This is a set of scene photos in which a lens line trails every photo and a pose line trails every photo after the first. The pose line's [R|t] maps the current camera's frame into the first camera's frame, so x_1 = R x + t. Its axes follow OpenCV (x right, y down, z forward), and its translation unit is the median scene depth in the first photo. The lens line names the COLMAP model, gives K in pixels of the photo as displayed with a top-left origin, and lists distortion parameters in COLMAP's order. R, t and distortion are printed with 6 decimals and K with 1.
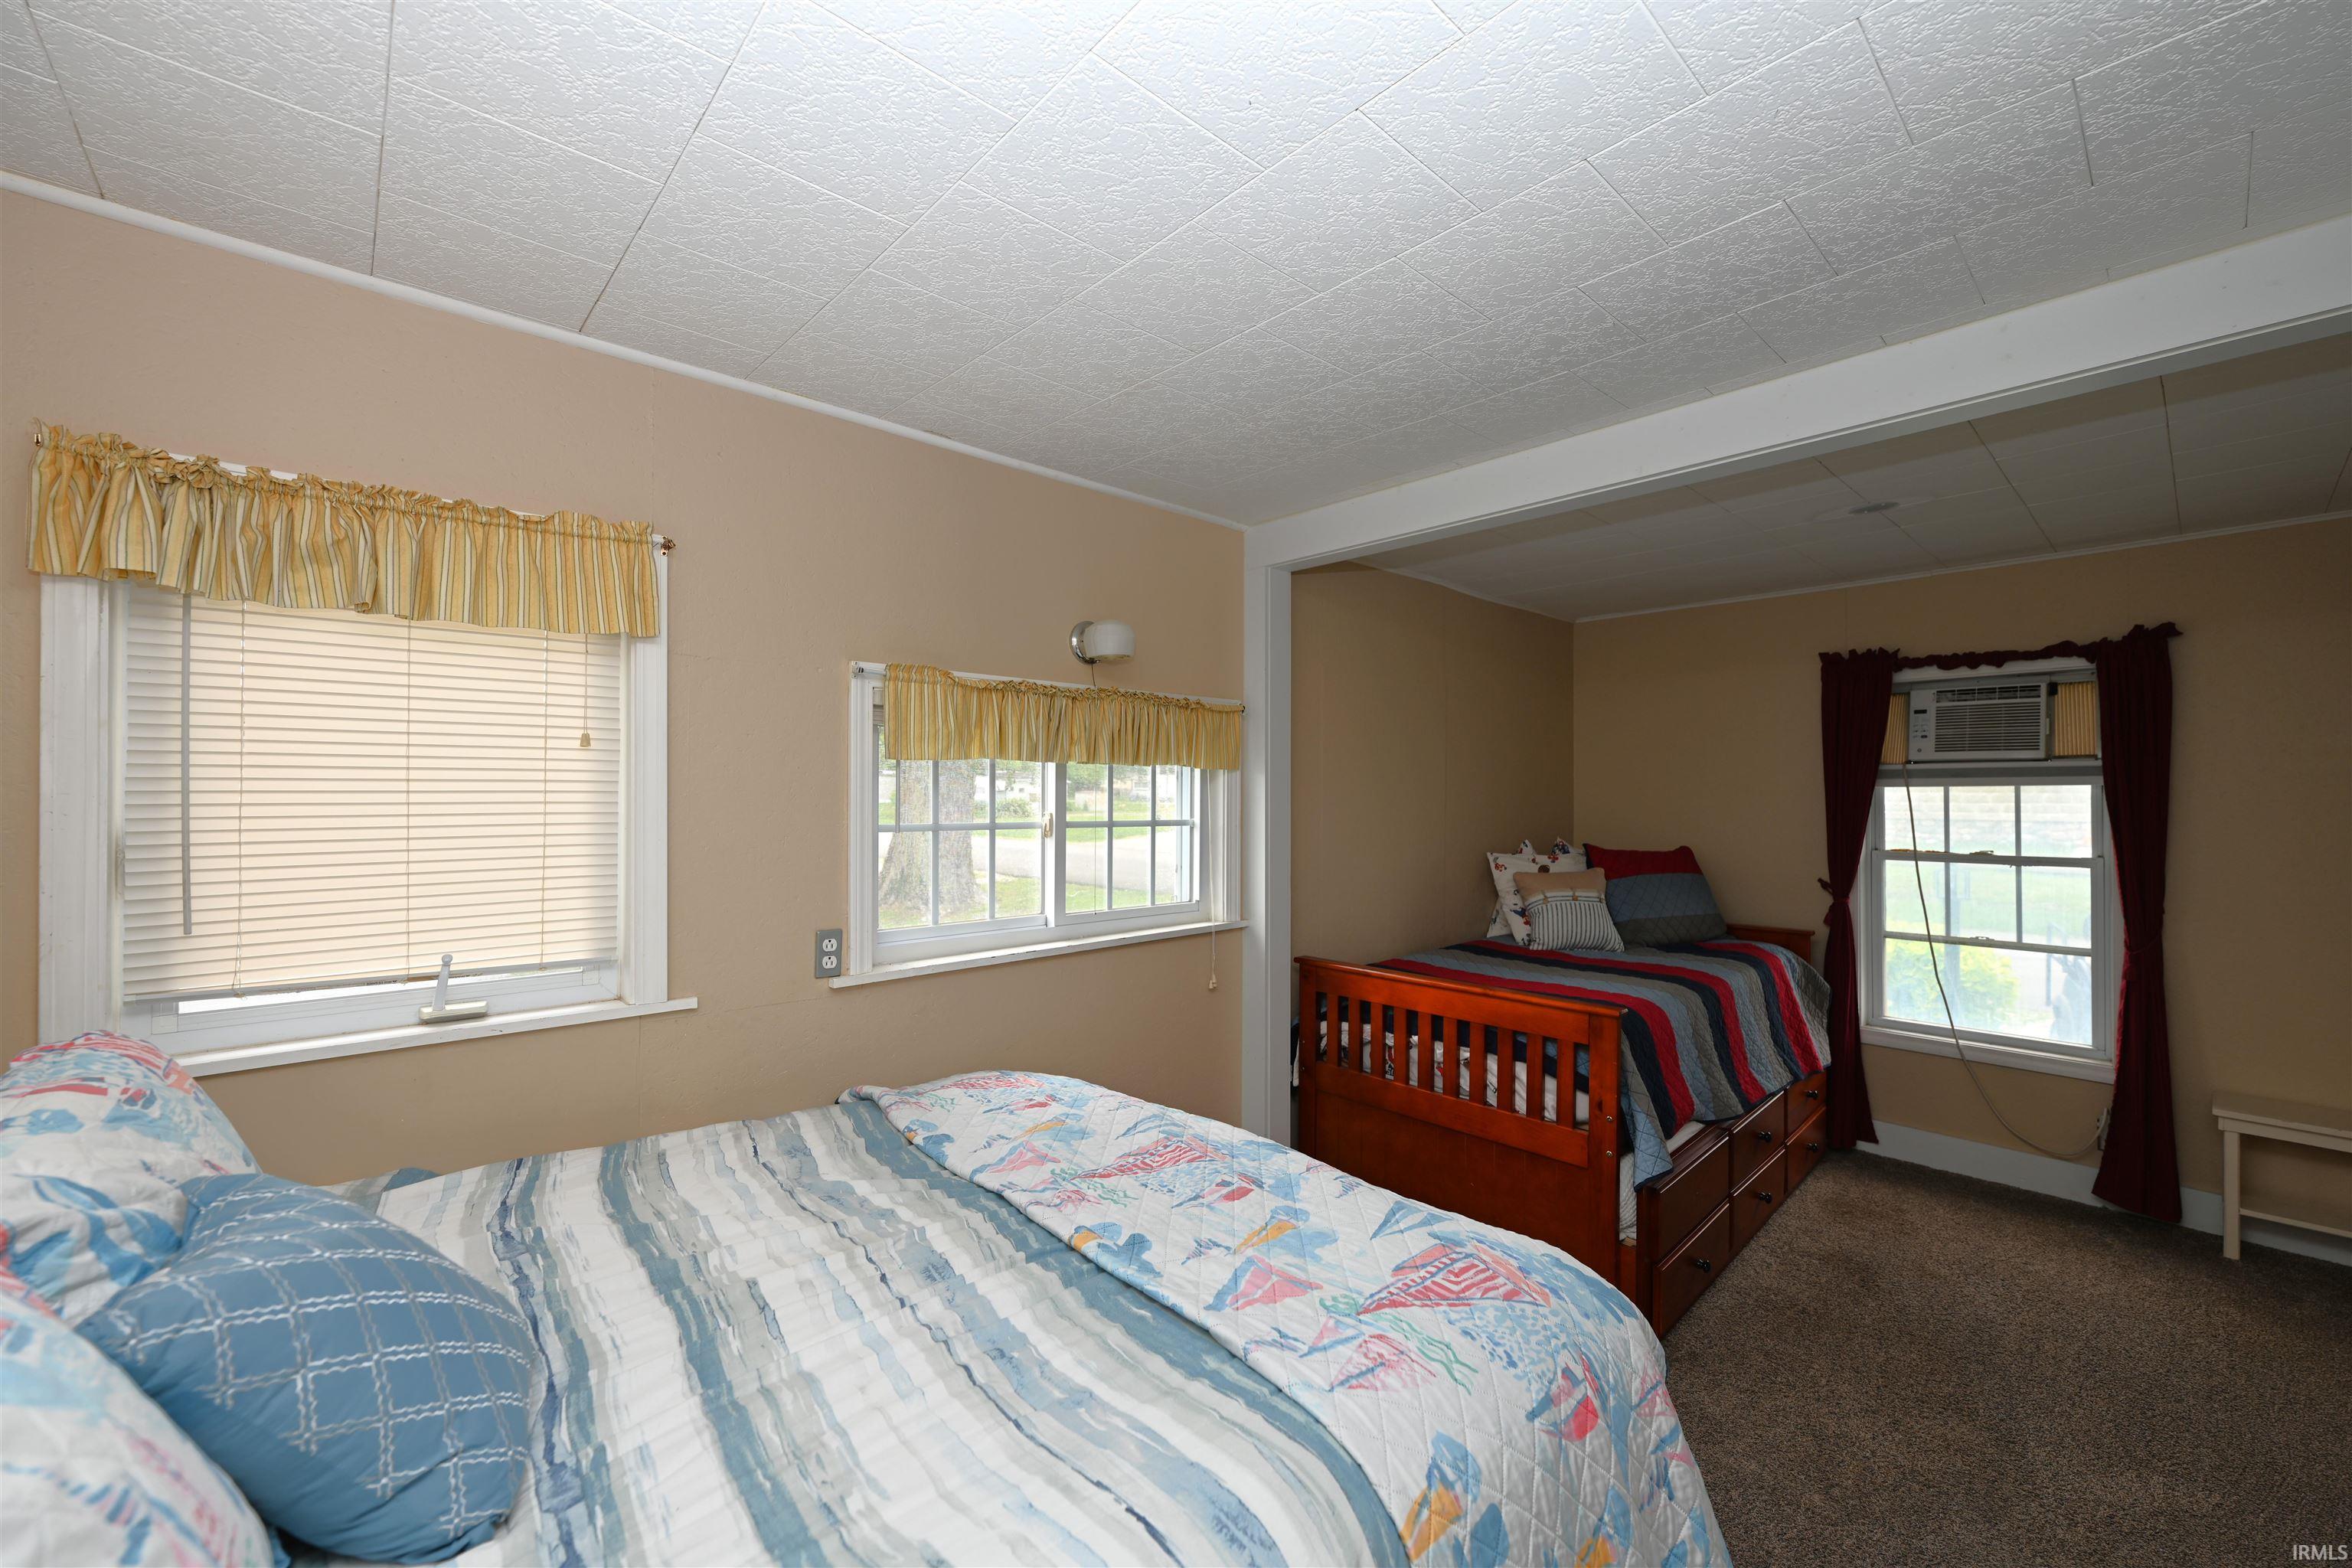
lens RADIAL K [[934.9, 0, 1176.0], [0, 934.9, 784.0], [0, 0, 1]] dist [-0.000496, -0.000086]
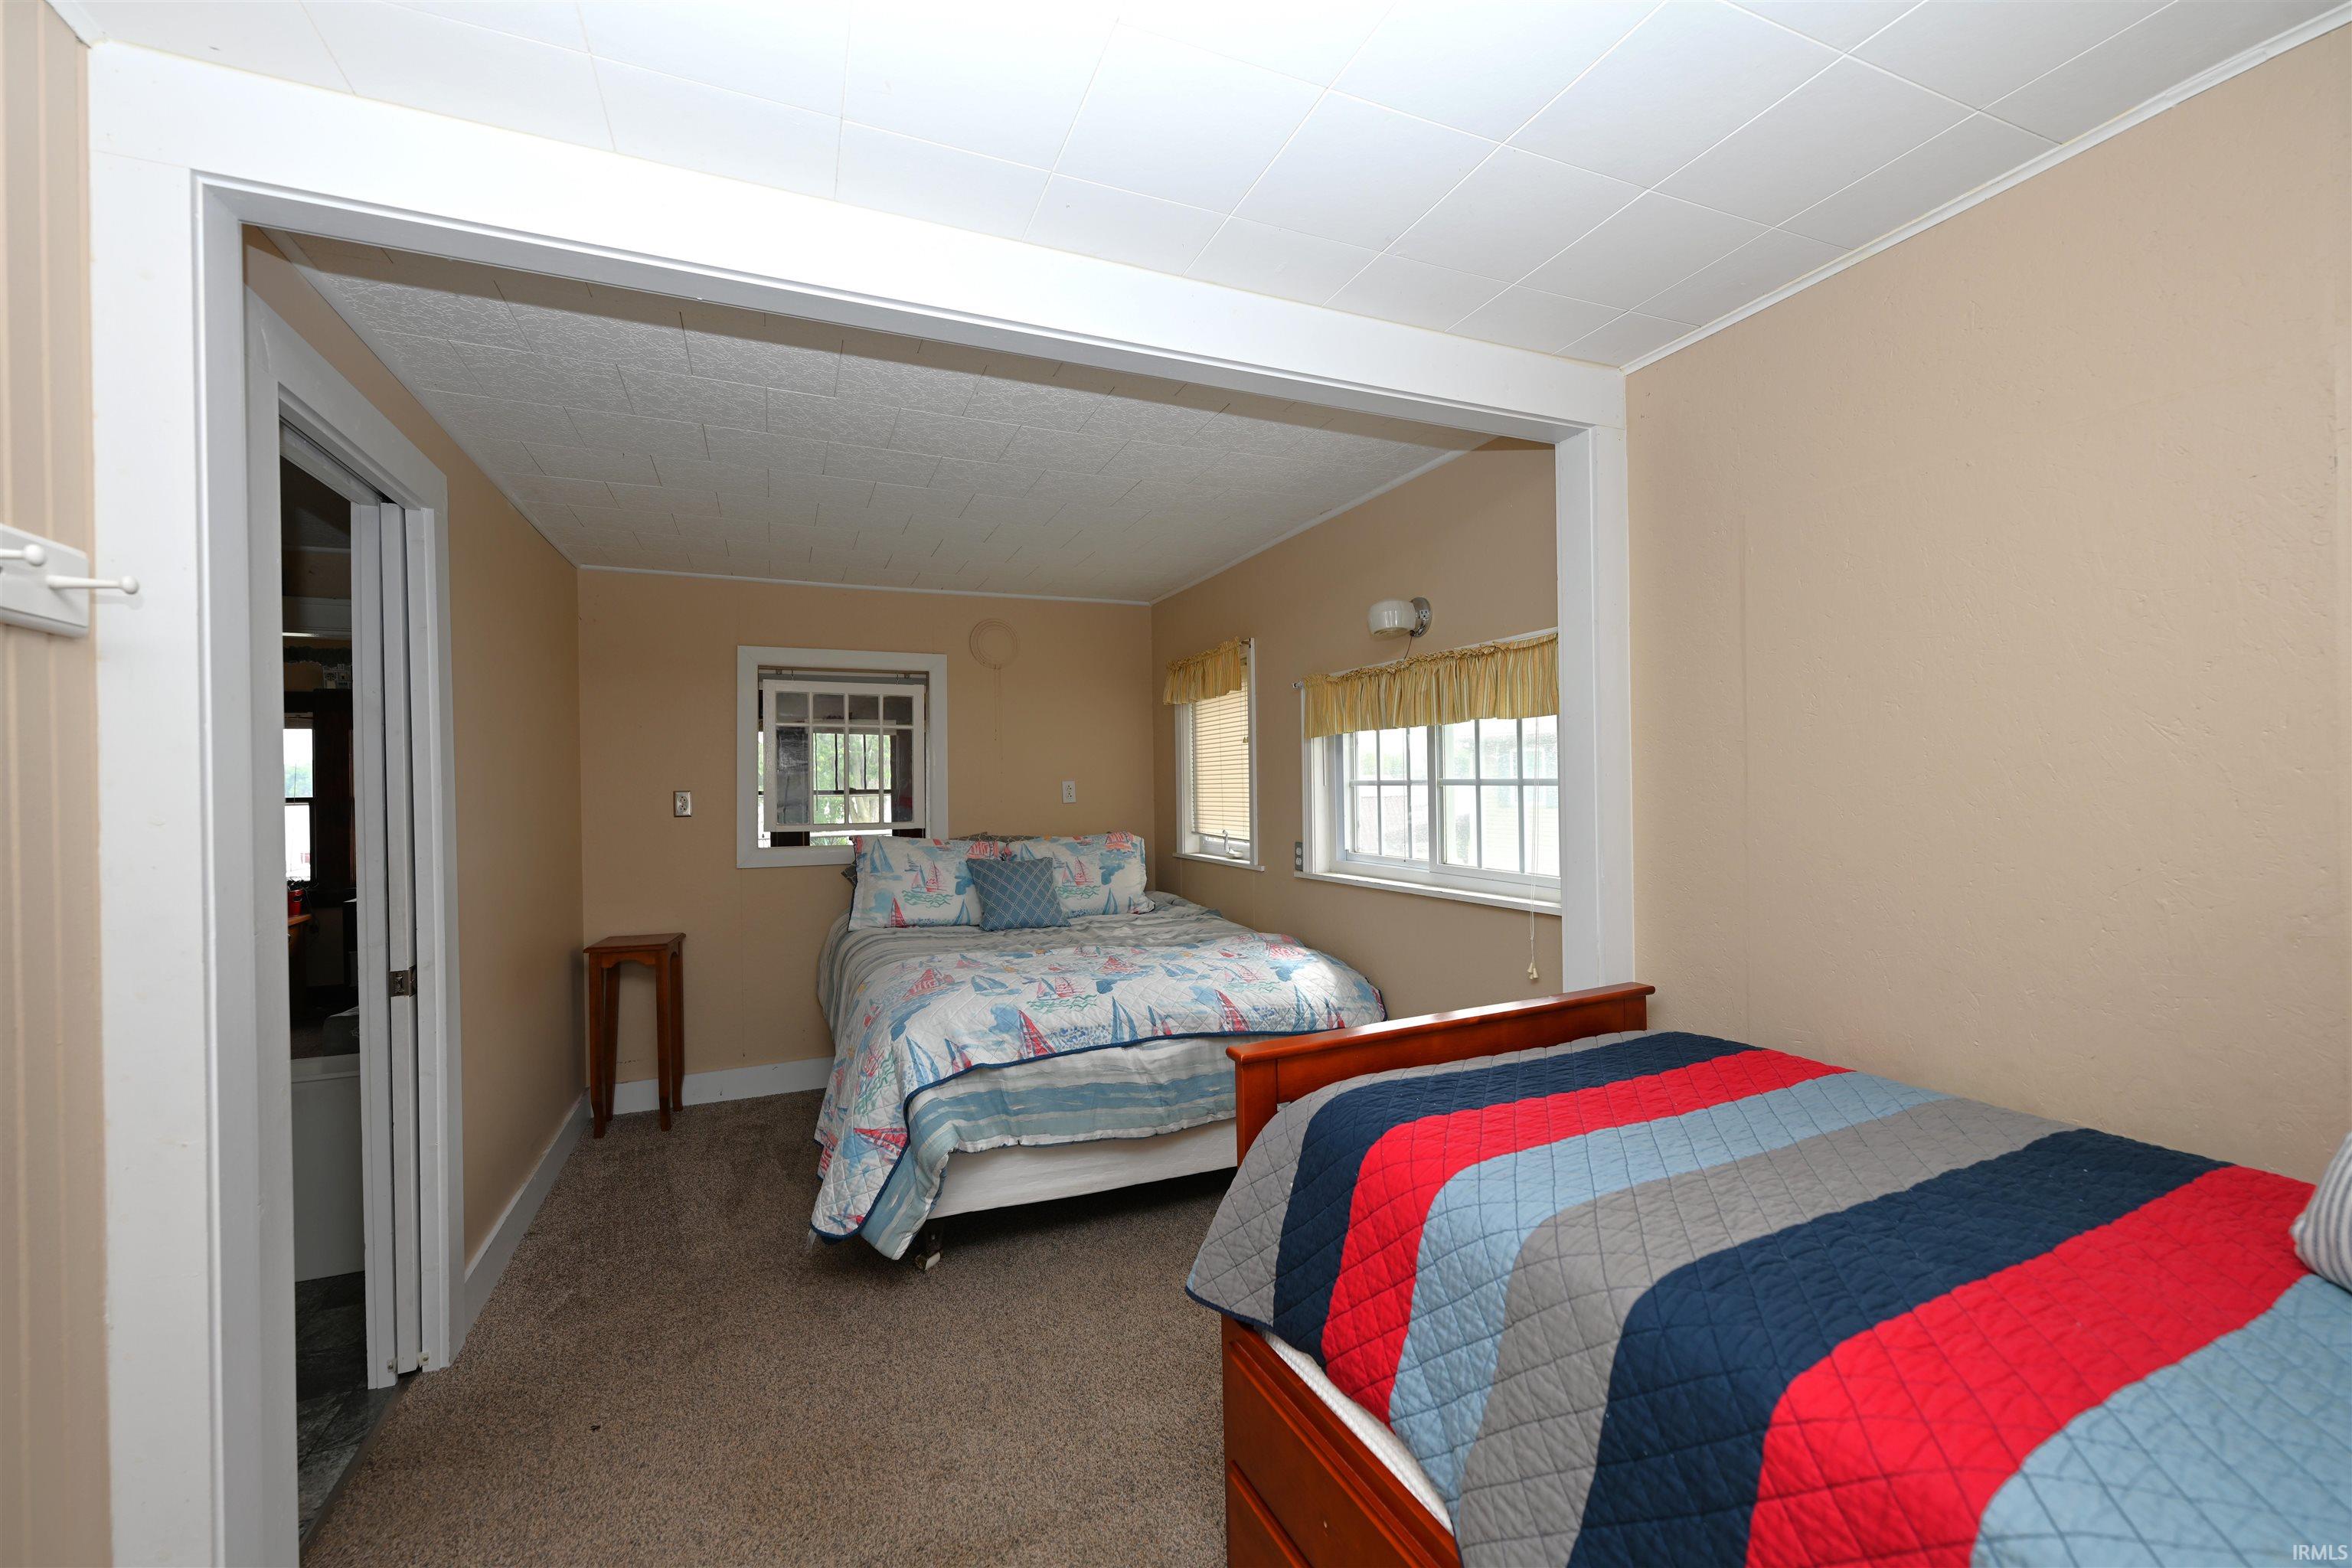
lens RADIAL K [[934.9, 0, 1176.0], [0, 934.9, 784.0], [0, 0, 1]] dist [-0.000496, -0.000086]
pose [[-0.317662, 0.008561, -0.948165, 1.013245], [0.031858, 0.999491, -0.001649, 0.037104], [0.947669, -0.030731, -0.317773, 1.042903]]
